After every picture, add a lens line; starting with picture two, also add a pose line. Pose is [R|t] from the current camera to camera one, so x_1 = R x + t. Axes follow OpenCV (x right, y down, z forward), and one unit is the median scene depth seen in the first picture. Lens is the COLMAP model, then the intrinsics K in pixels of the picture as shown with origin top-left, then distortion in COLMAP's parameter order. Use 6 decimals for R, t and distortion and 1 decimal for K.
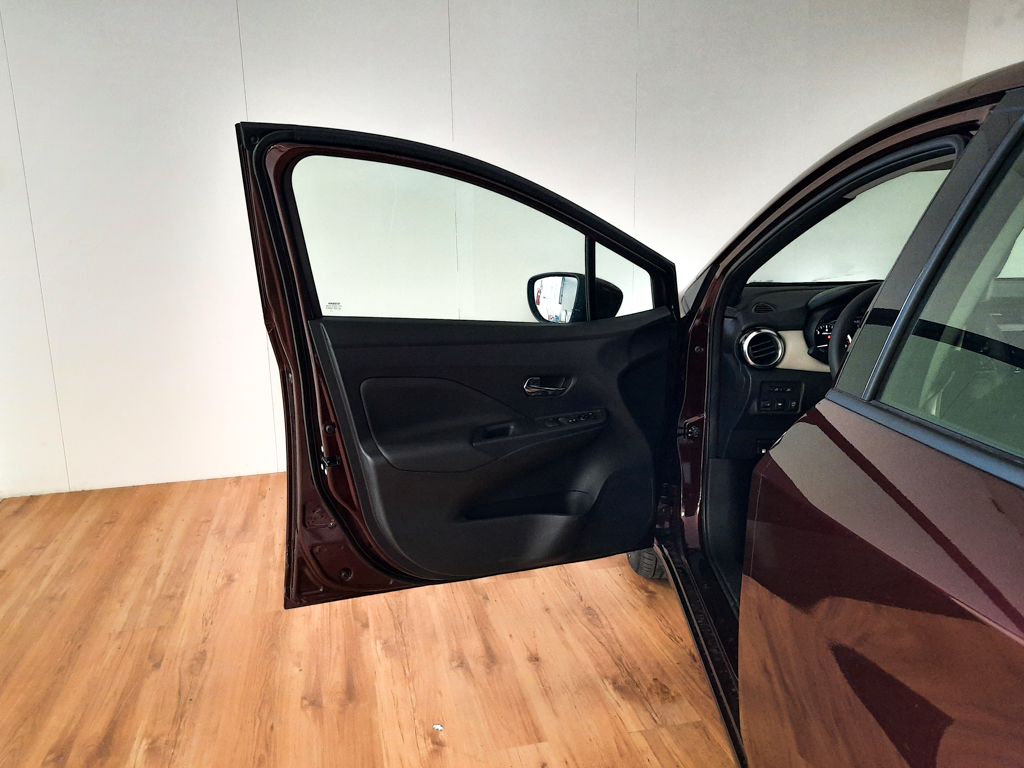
lens RADIAL K [[766.5, 0, 514.7], [0, 766.5, 350.2], [0, 0, 1]] dist [0.063953, 0.000106]
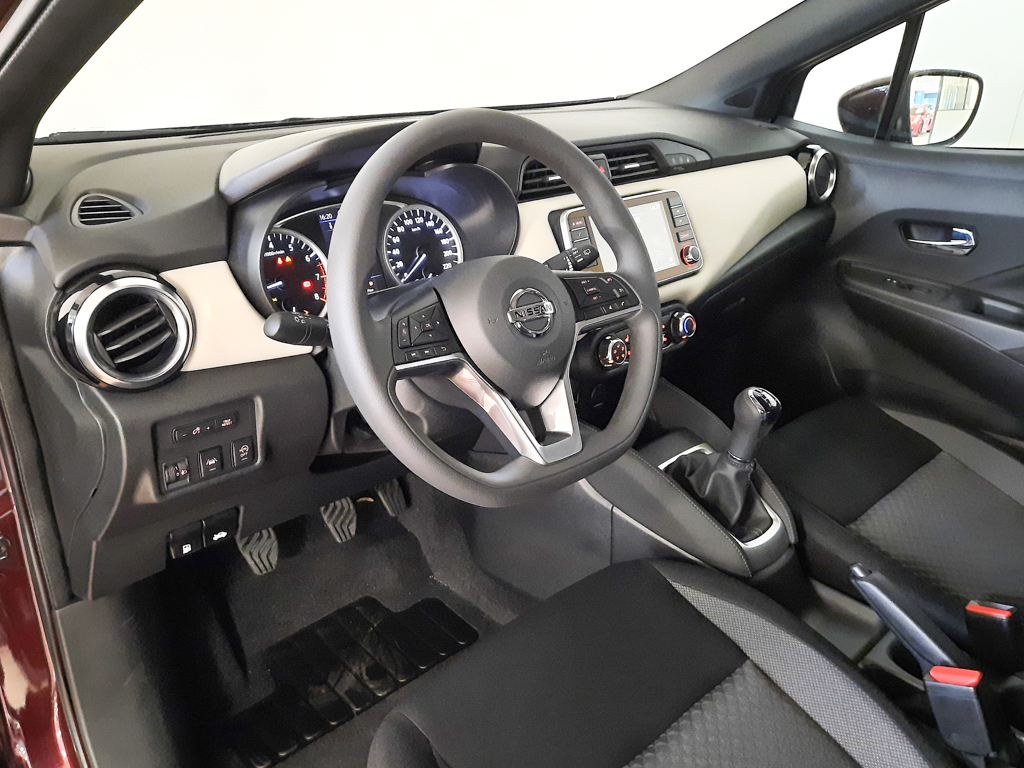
lens RADIAL K [[773.0, 0, 513.4], [0, 773.0, 371.5], [0, 0, 1]] dist [0.000508, -0.000086]
pose [[0.688660, -0.260945, 0.676502, 0.196376], [0.101157, 0.958449, 0.266725, -0.061525], [-0.717993, -0.115249, 0.686443, 0.626842]]
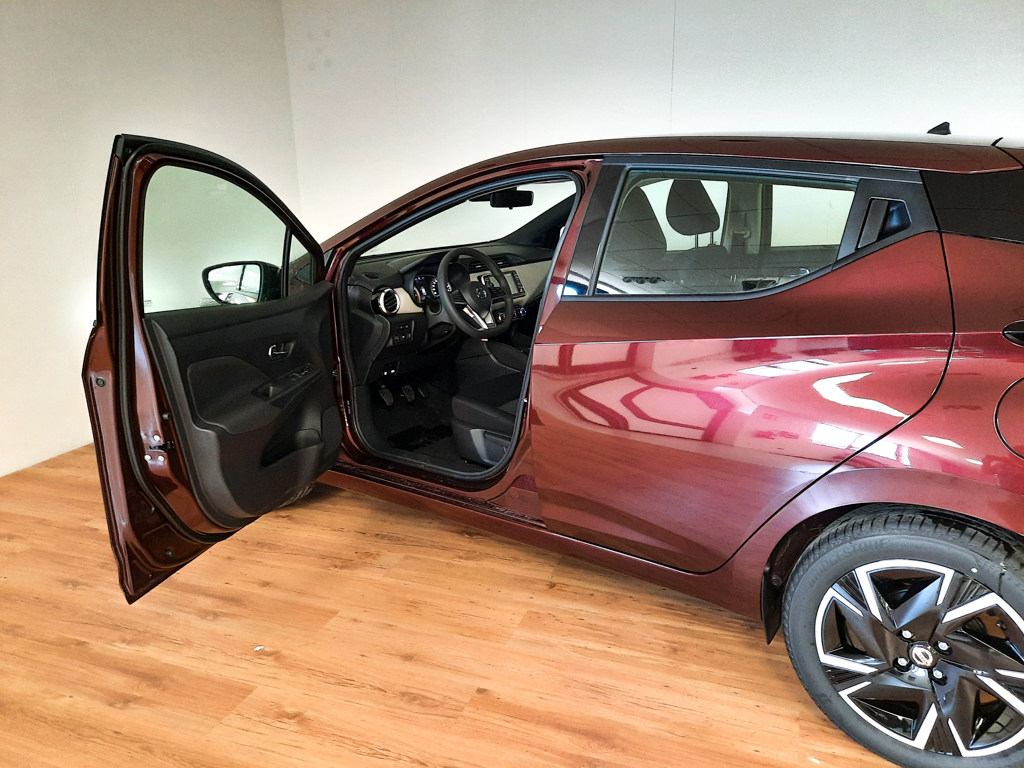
lens RADIAL K [[773.0, 0, 513.4], [0, 773.0, 371.5], [0, 0, 1]] dist [0.000508, -0.000086]
pose [[0.535143, -0.188966, 0.823355, -0.787426], [0.152877, 0.980230, 0.125607, -0.021506], [-0.830813, 0.058654, 0.553452, -0.006076]]
